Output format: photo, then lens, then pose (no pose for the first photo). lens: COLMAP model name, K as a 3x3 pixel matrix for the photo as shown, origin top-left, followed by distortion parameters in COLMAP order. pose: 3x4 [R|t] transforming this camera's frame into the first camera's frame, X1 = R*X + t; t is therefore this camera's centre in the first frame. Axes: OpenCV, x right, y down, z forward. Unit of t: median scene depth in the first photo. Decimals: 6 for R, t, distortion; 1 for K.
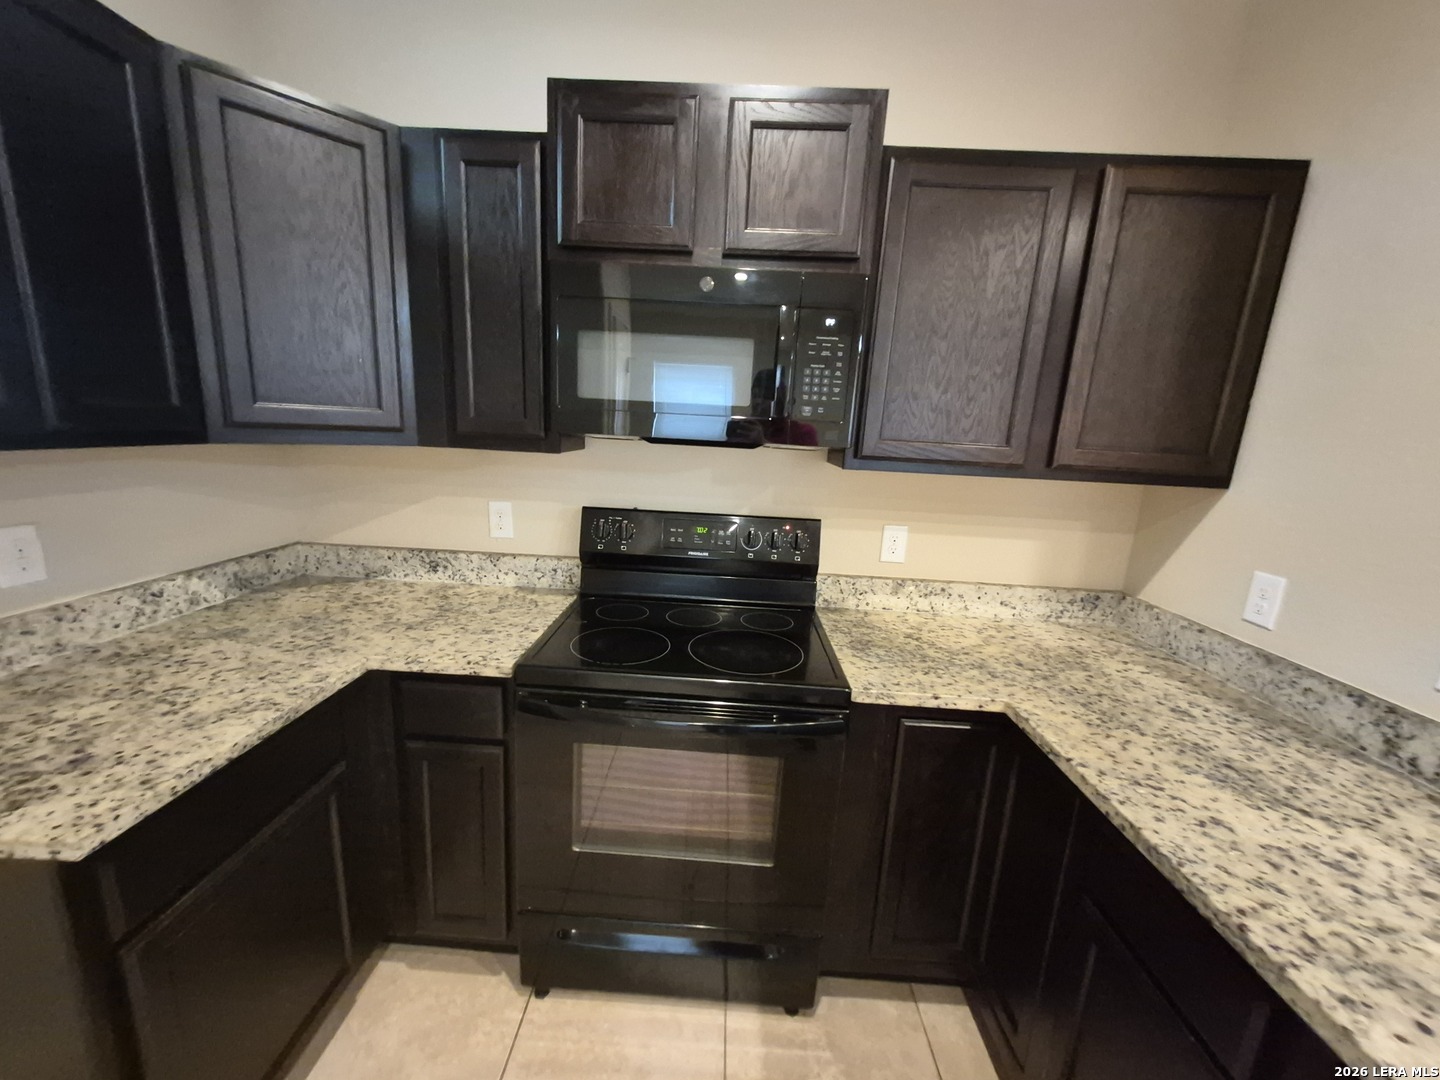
lens RADIAL K [[564.6, 0, 721.1], [0, 564.6, 545.2], [0, 0, 1]] dist [0.006602, -0.000338]
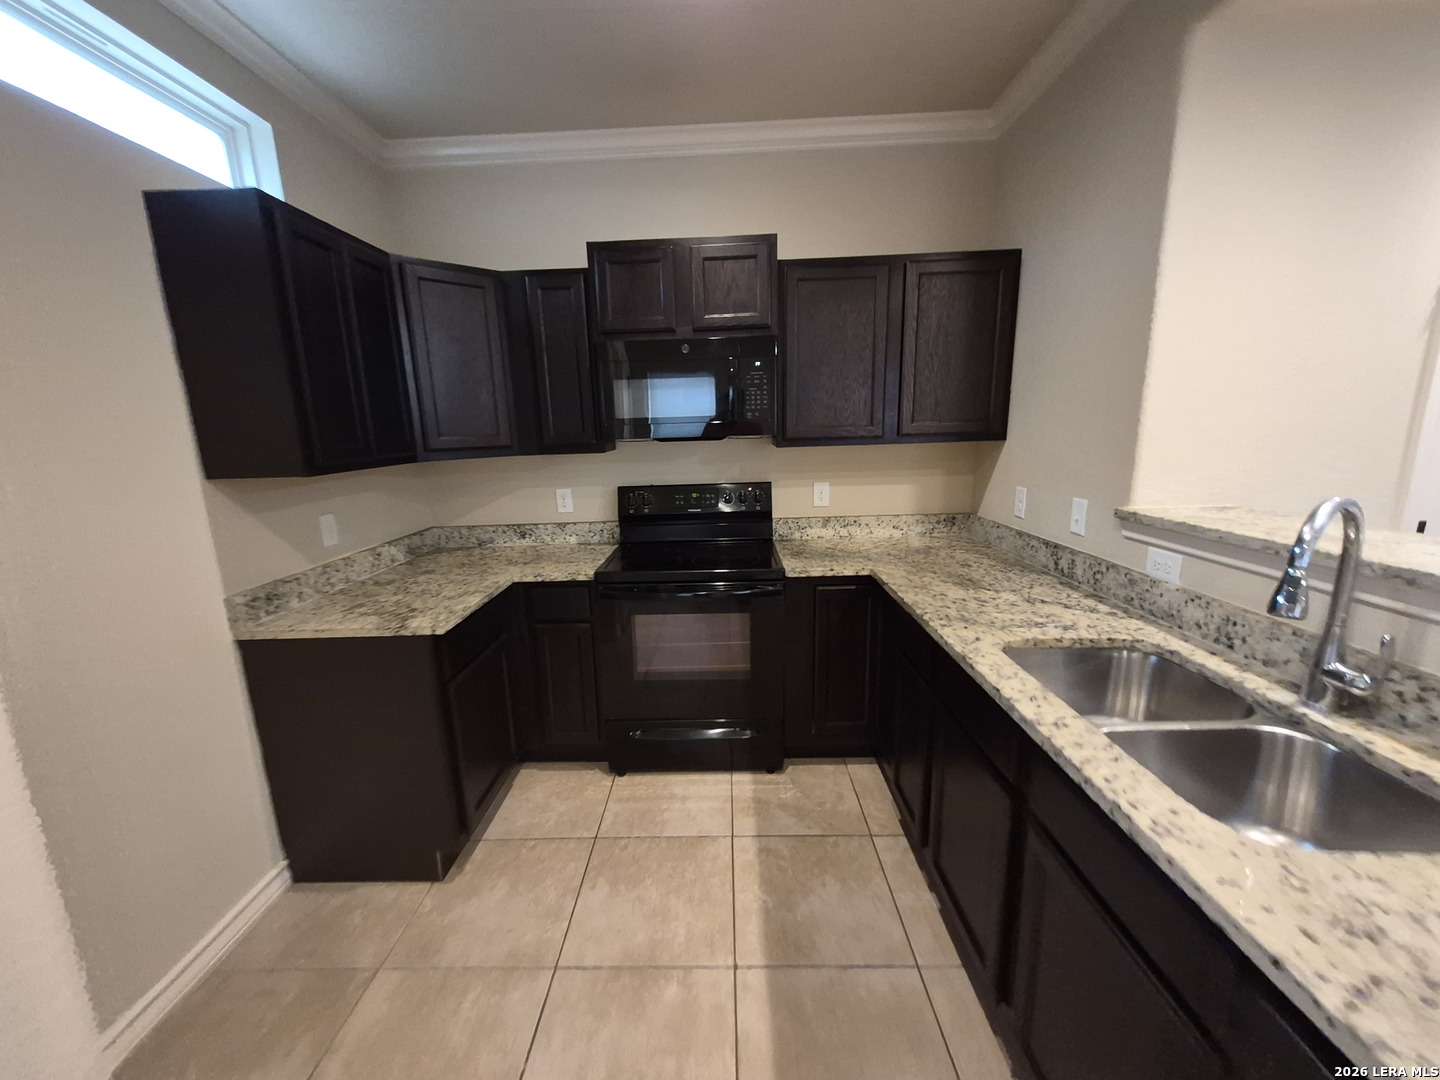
lens RADIAL K [[564.6, 0, 716.5], [0, 564.6, 543.3], [0, 0, 1]] dist [0.006602, -0.000338]
pose [[0.996569, -0.081807, -0.012562, 0.042749], [0.081825, 0.996646, 0.000956, 0.141475], [0.012442, -0.001980, 0.999921, -0.723822]]
